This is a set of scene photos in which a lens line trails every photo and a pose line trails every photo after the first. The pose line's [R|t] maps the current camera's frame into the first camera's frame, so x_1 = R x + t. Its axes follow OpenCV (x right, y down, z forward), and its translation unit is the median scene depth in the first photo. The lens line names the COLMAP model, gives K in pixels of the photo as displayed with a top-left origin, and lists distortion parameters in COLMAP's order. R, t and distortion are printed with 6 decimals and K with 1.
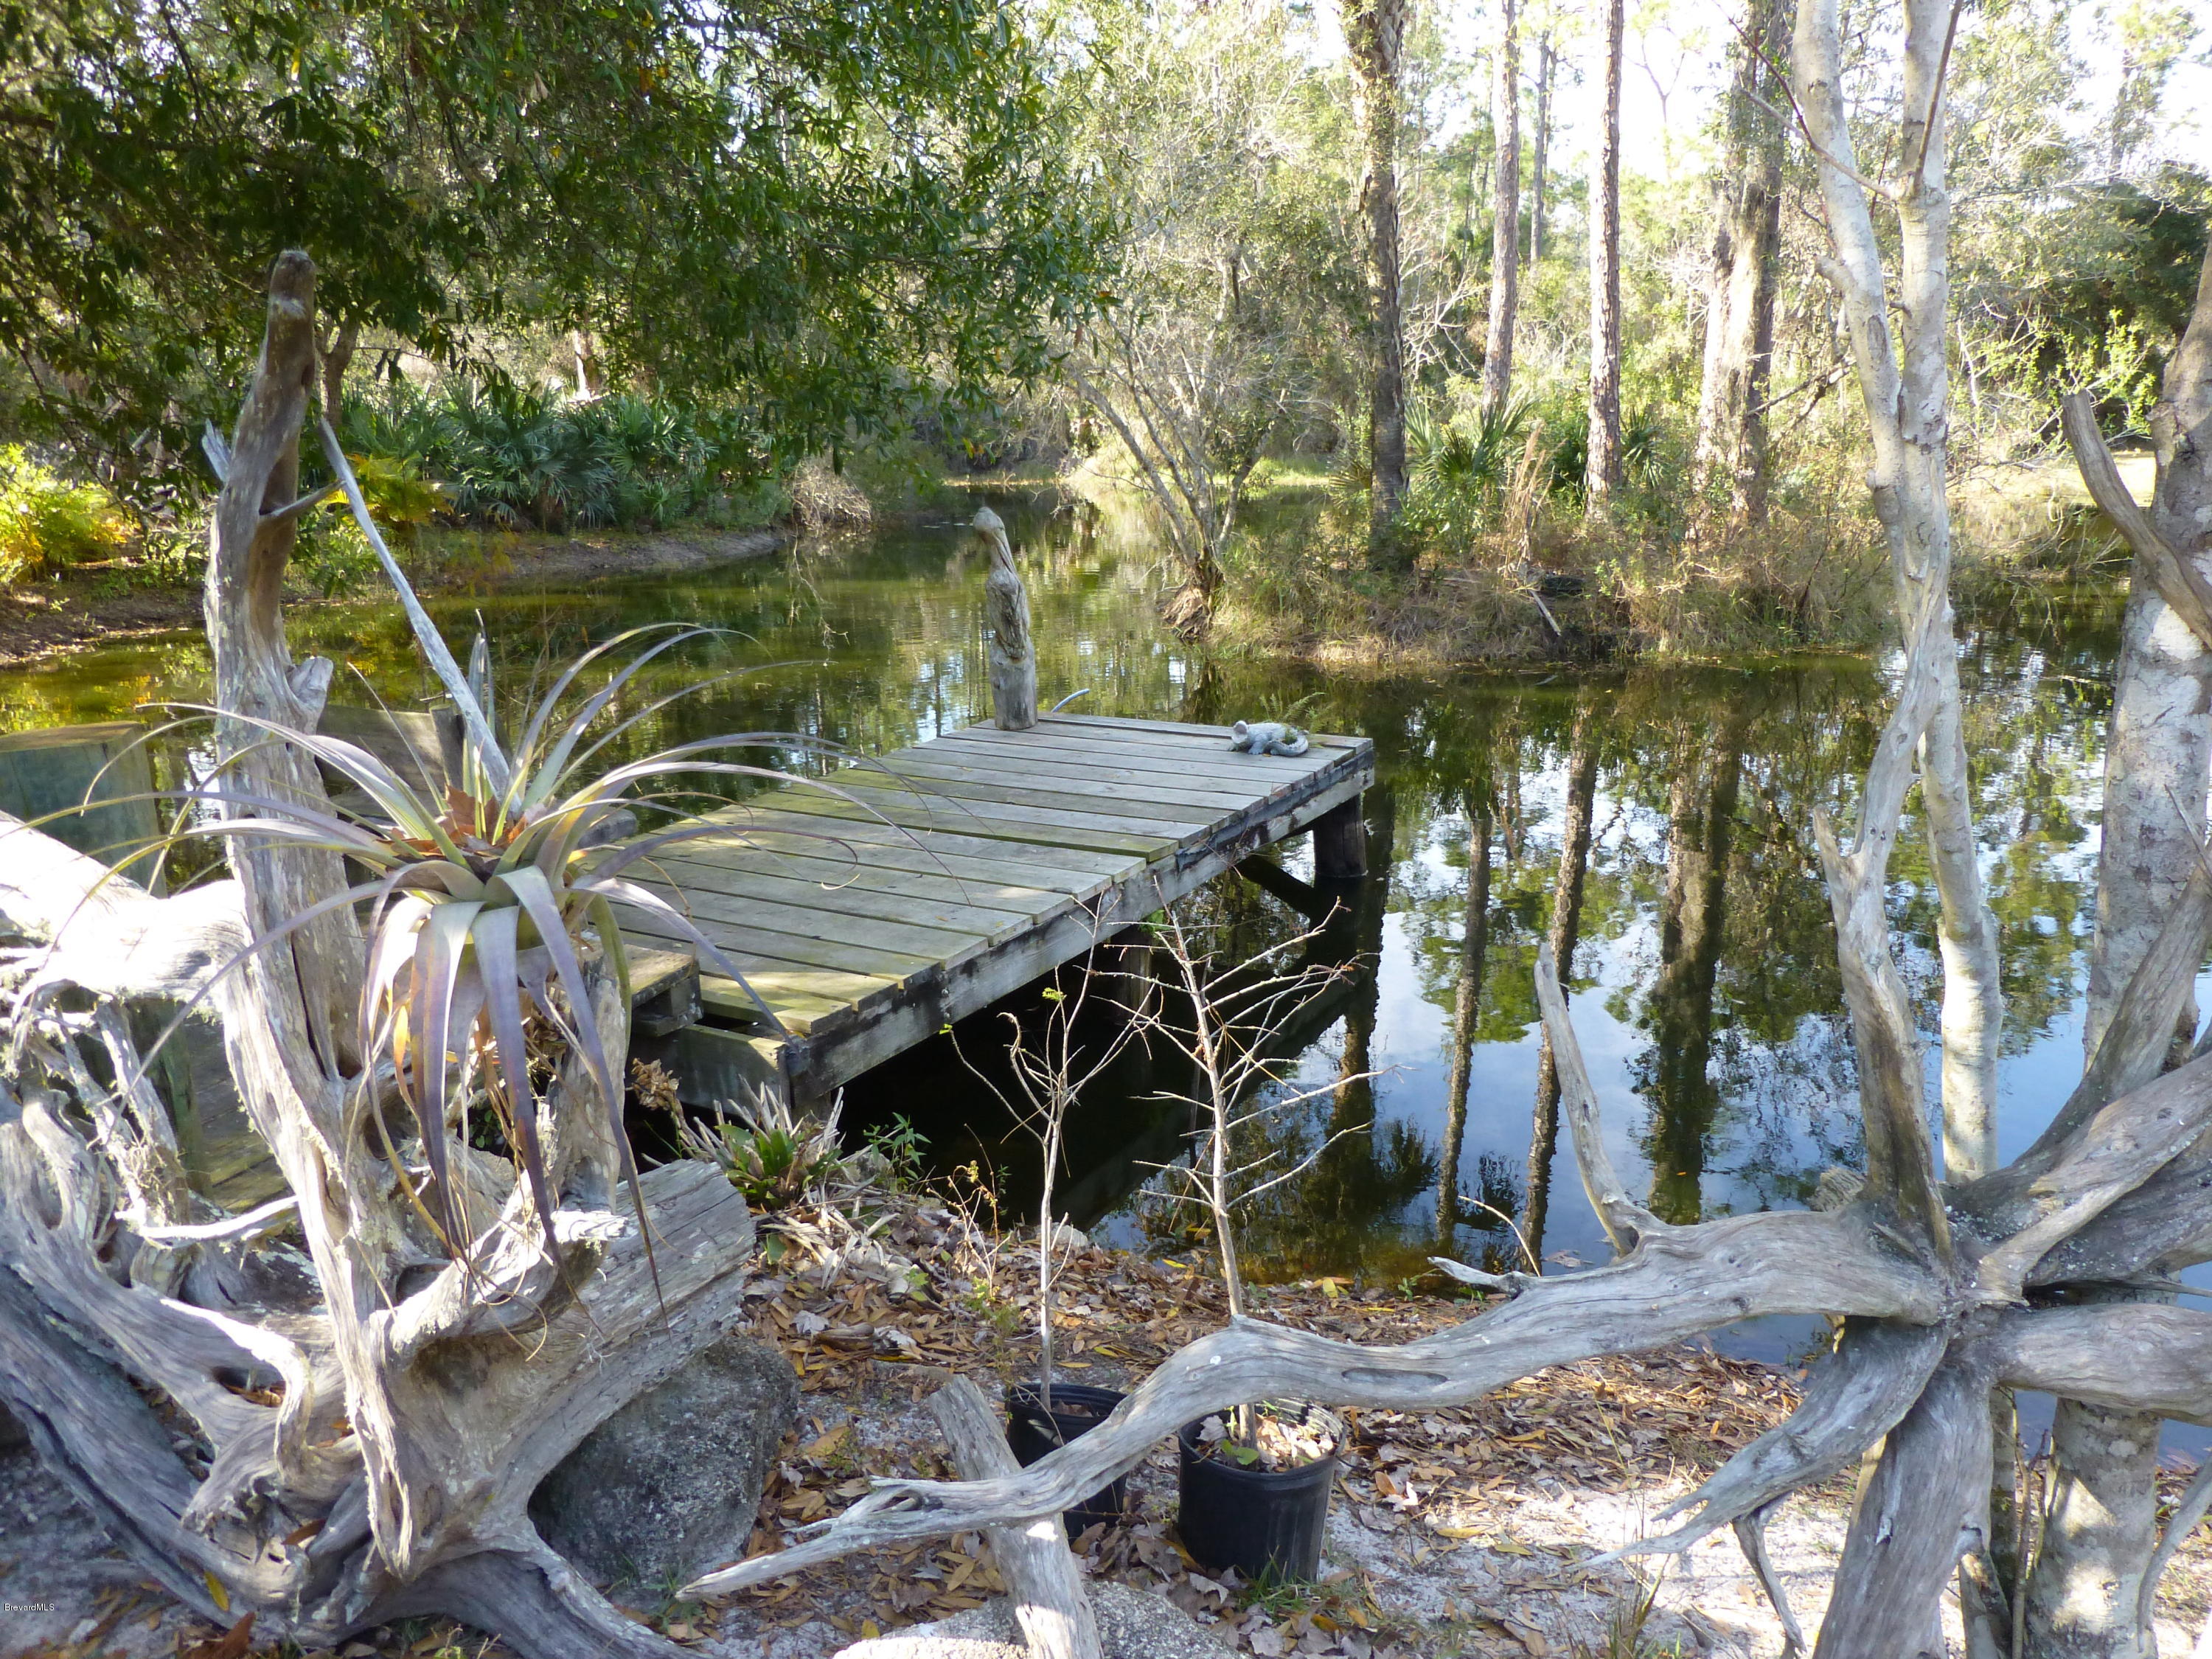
lens RADIAL K [[1585.0, 0, 1110.5], [0, 1585.0, 823.8], [0, 0, 1]] dist [-0.017591, 0.005099]
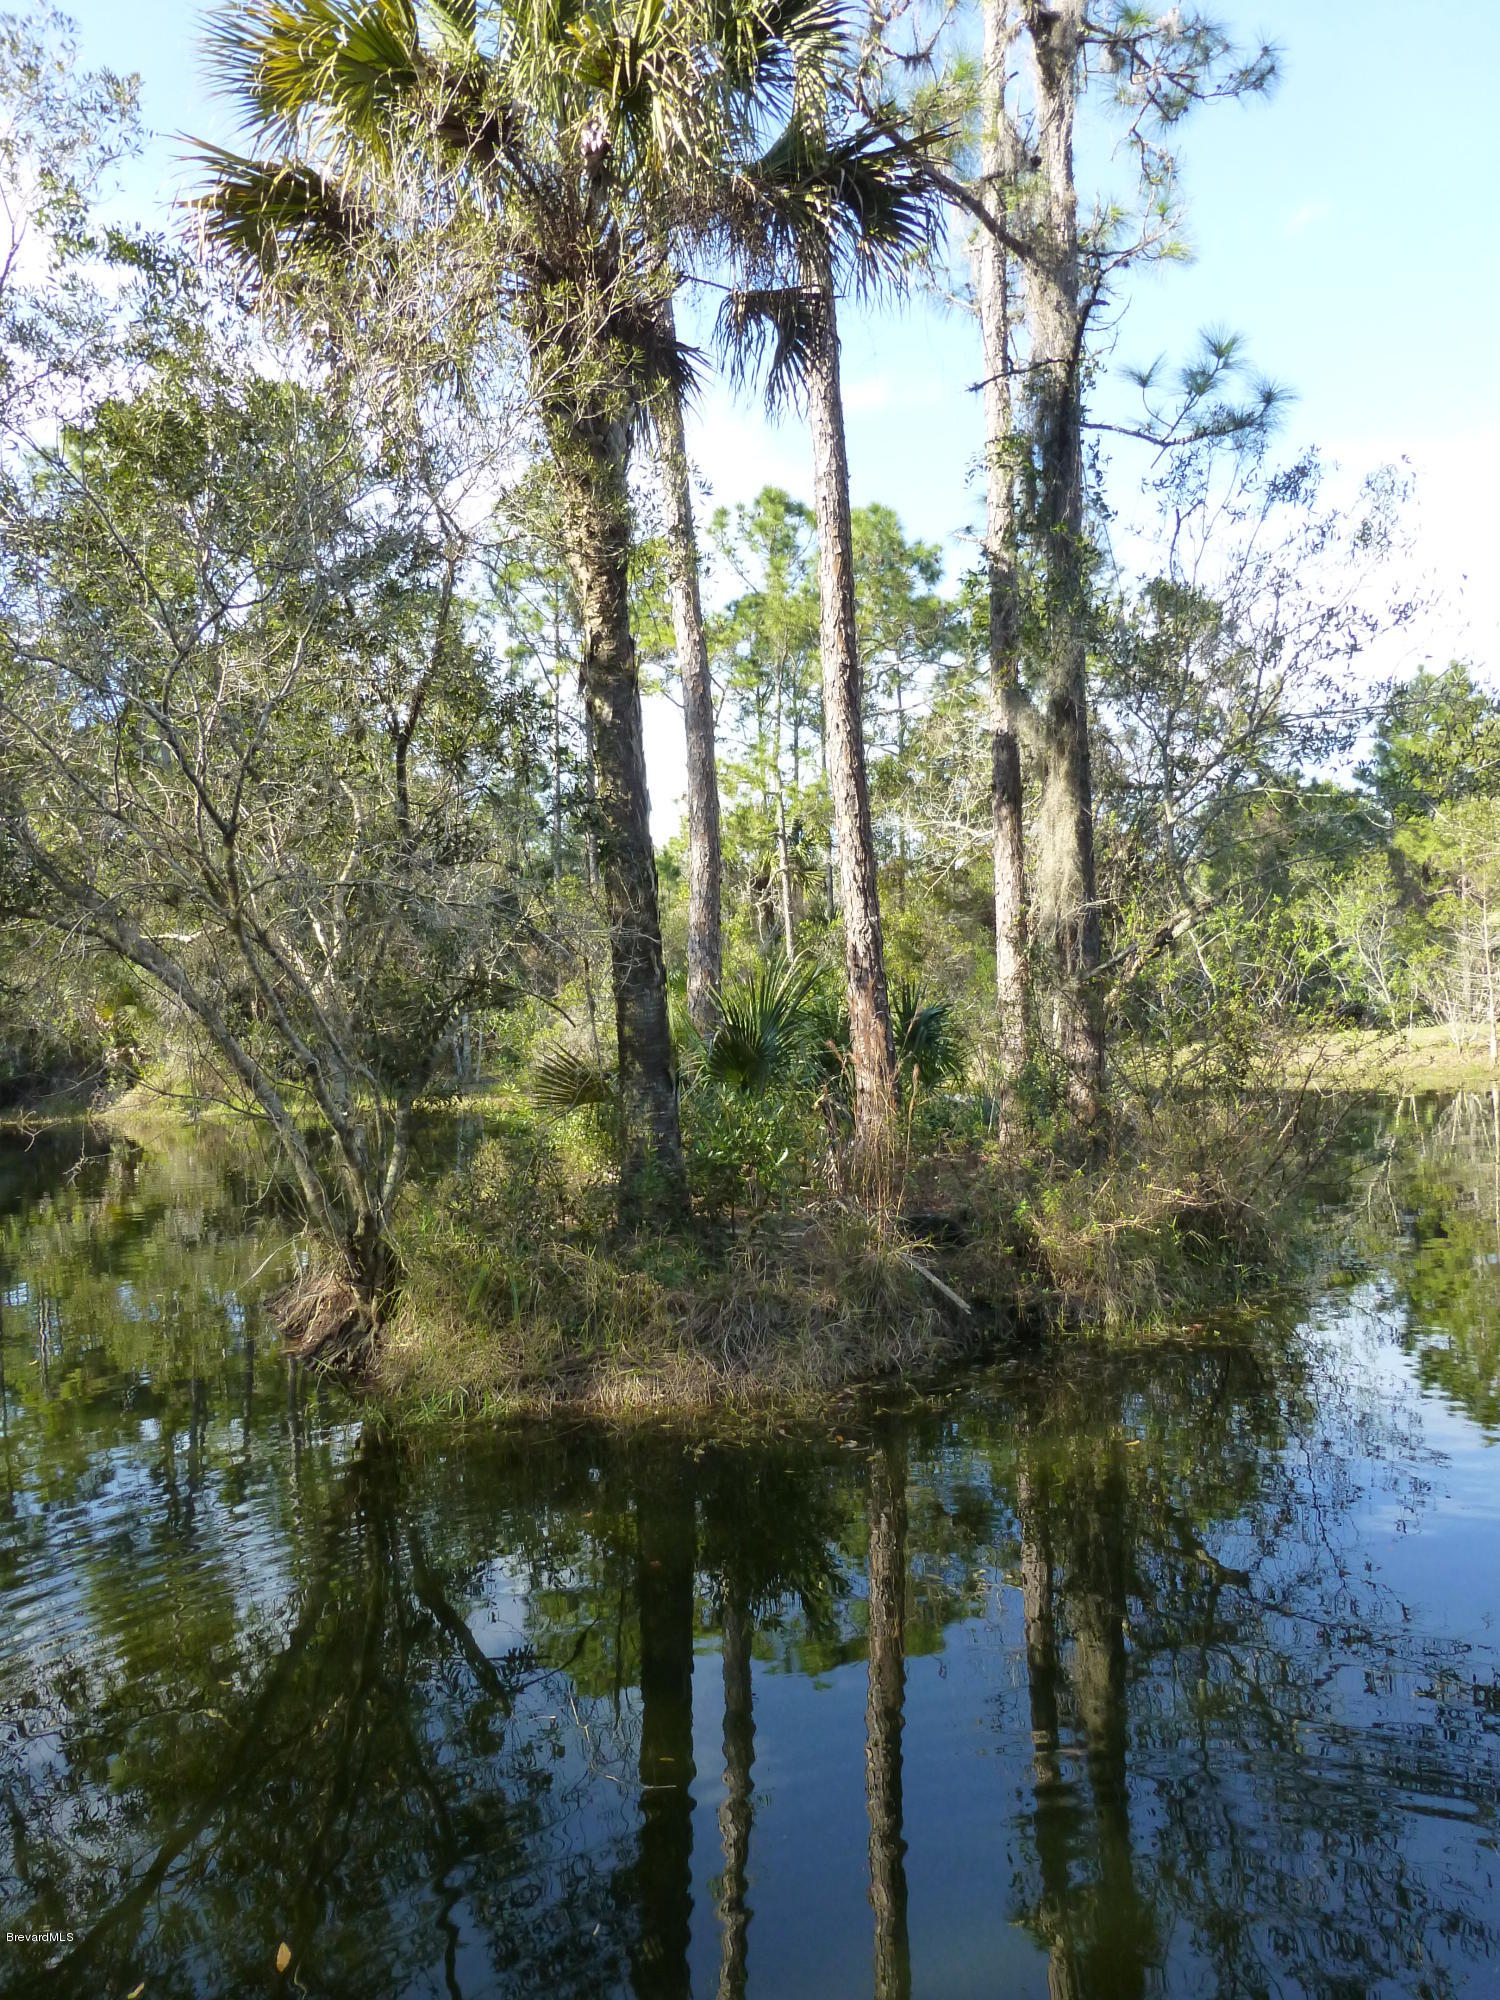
lens RADIAL K [[1433.1, 0, 734.4], [0, 1433.1, 994.2], [0, 0, 1]] dist [-0.017591, 0.005099]
pose [[0.924243, -0.018645, 0.381350, -0.011898], [0.126413, 0.957415, -0.259568, -0.096043], [-0.360270, 0.288112, 0.887241, 0.453479]]
